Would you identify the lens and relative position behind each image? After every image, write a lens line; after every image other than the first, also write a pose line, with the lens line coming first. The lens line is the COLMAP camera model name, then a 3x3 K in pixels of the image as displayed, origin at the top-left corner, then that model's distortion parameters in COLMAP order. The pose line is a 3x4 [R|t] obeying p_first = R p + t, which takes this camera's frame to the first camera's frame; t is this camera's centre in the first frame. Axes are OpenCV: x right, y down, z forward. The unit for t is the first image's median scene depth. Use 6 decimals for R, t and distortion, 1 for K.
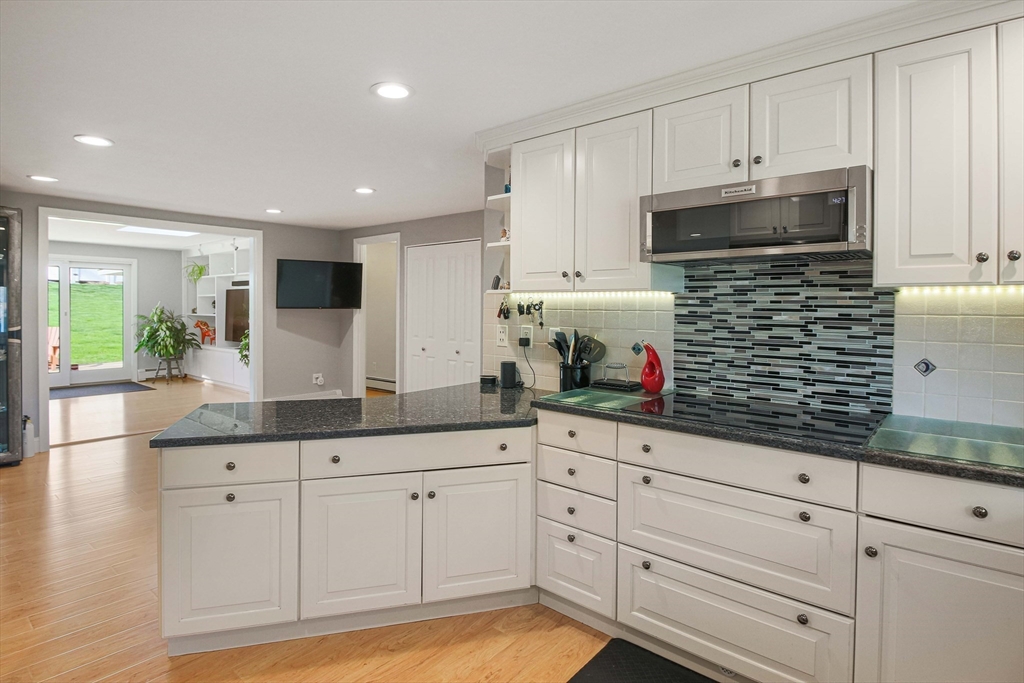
lens RADIAL K [[530.3, 0, 507.3], [0, 530.3, 309.3], [0, 0, 1]] dist [0.003243, -0.013688]
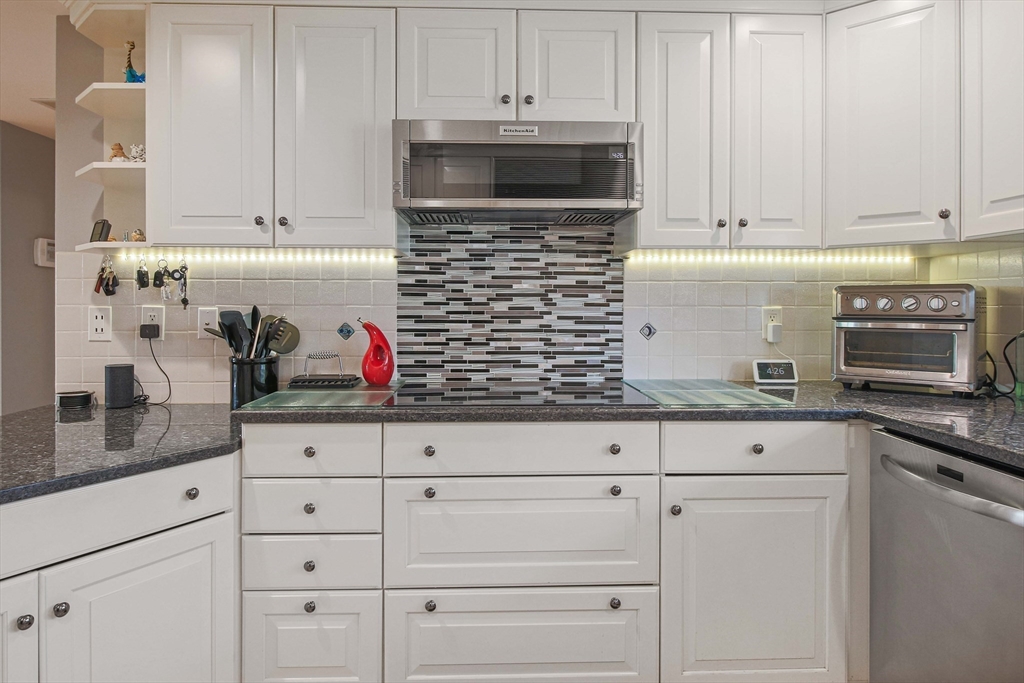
lens RADIAL K [[641.8, 0, 511.5], [0, 641.8, 307.0], [0, 0, 1]] dist [0.010725, -0.017441]
pose [[0.733511, -0.007762, 0.679633, -0.226916], [0.008741, 0.999960, 0.001987, 0.047453], [-0.679621, 0.004483, 0.733550, 0.209717]]
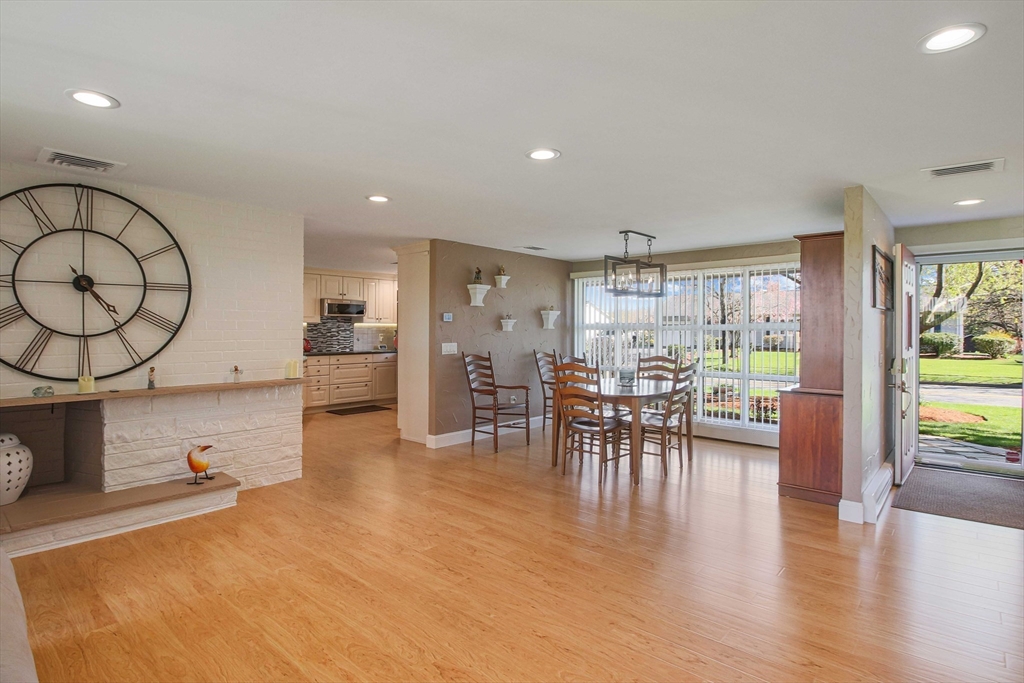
lens RADIAL K [[524.9, 0, 507.9], [0, 524.9, 322.1], [0, 0, 1]] dist [-0.002825, -0.002331]
pose [[0.018651, 0.006291, 0.999806, -3.343846], [0.003081, 0.999975, -0.006350, -0.012656], [-0.999821, 0.003198, 0.018631, -0.389490]]
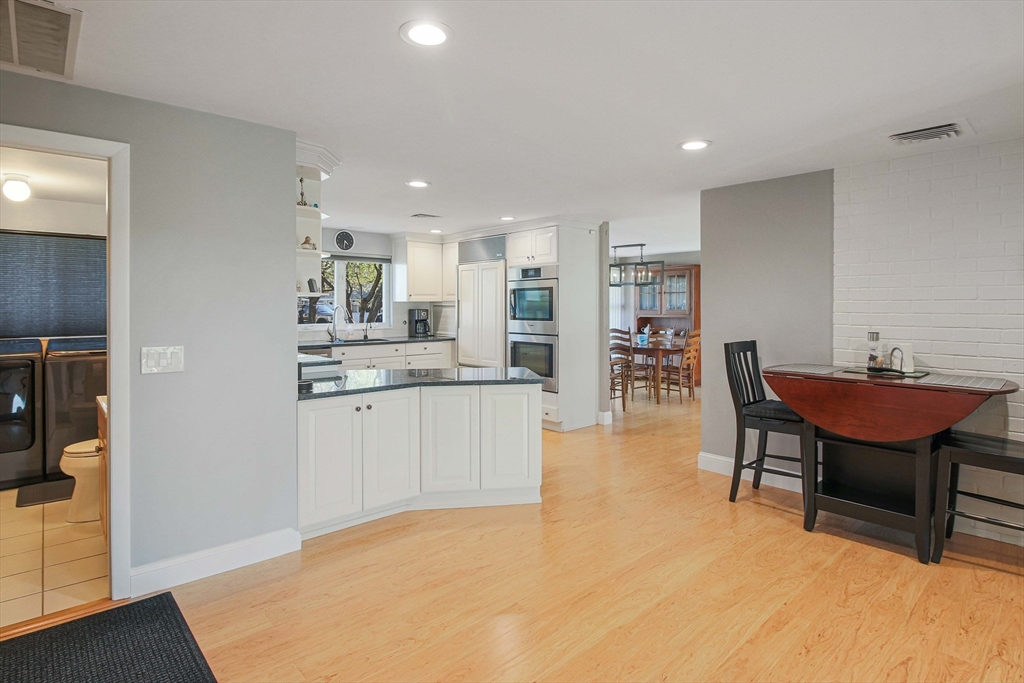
lens RADIAL K [[530.6, 0, 510.9], [0, 530.6, 304.9], [0, 0, 1]] dist [0.003534, -0.012022]
pose [[-0.992021, -0.008056, 0.125817, -0.725004], [-0.007778, 0.999966, 0.002702, -0.020608], [-0.125834, 0.001702, -0.992050, 2.628591]]
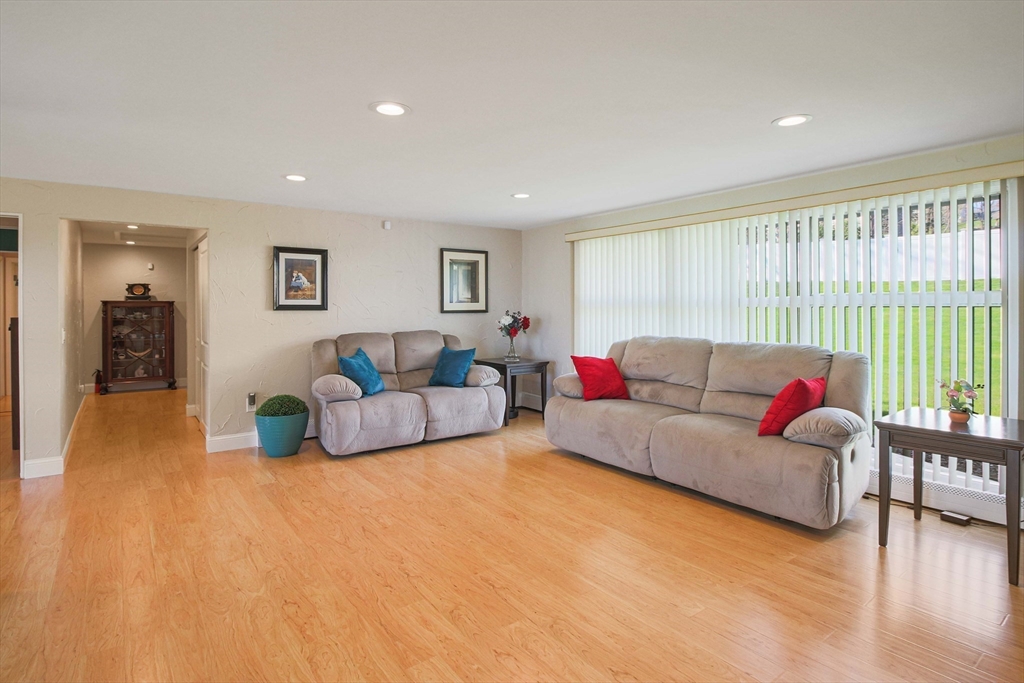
lens RADIAL K [[530.6, 0, 510.9], [0, 530.6, 304.9], [0, 0, 1]] dist [0.003534, -0.012022]
pose [[-0.219976, -0.009689, -0.975457, -1.081140], [-0.004553, 0.999950, -0.008906, -0.000467], [0.975495, 0.002482, -0.220010, 0.039891]]
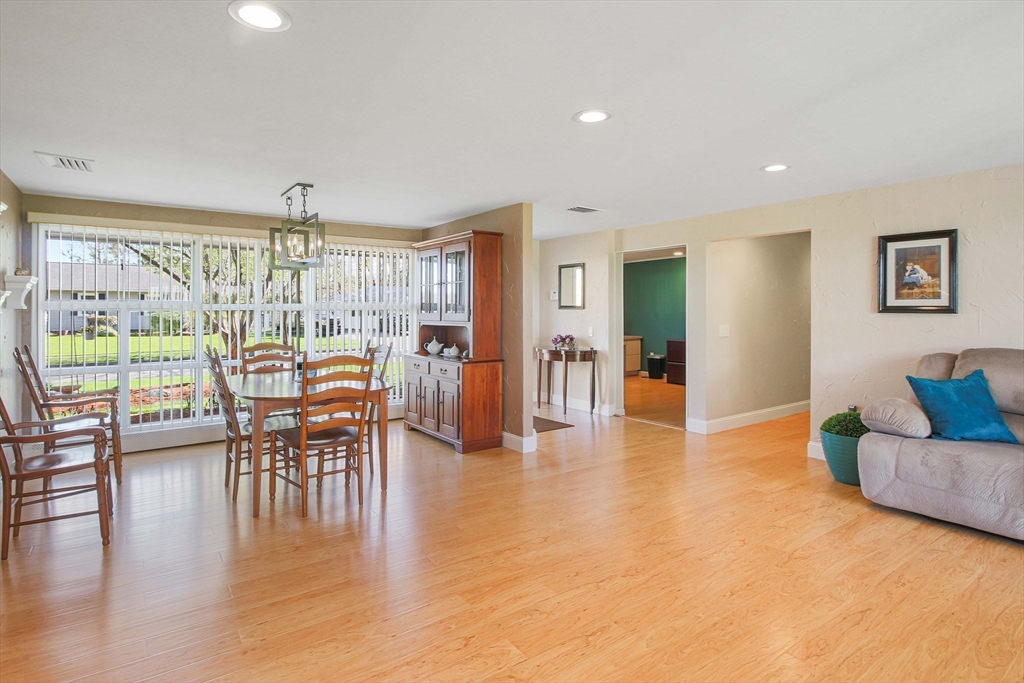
lens RADIAL K [[530.3, 0, 507.3], [0, 530.3, 309.3], [0, 0, 1]] dist [0.003243, -0.013688]
pose [[-0.970502, -0.006627, 0.241003, -2.198199], [-0.004935, 0.999959, 0.007623, -0.012991], [-0.241044, 0.006209, -0.970494, 0.690695]]
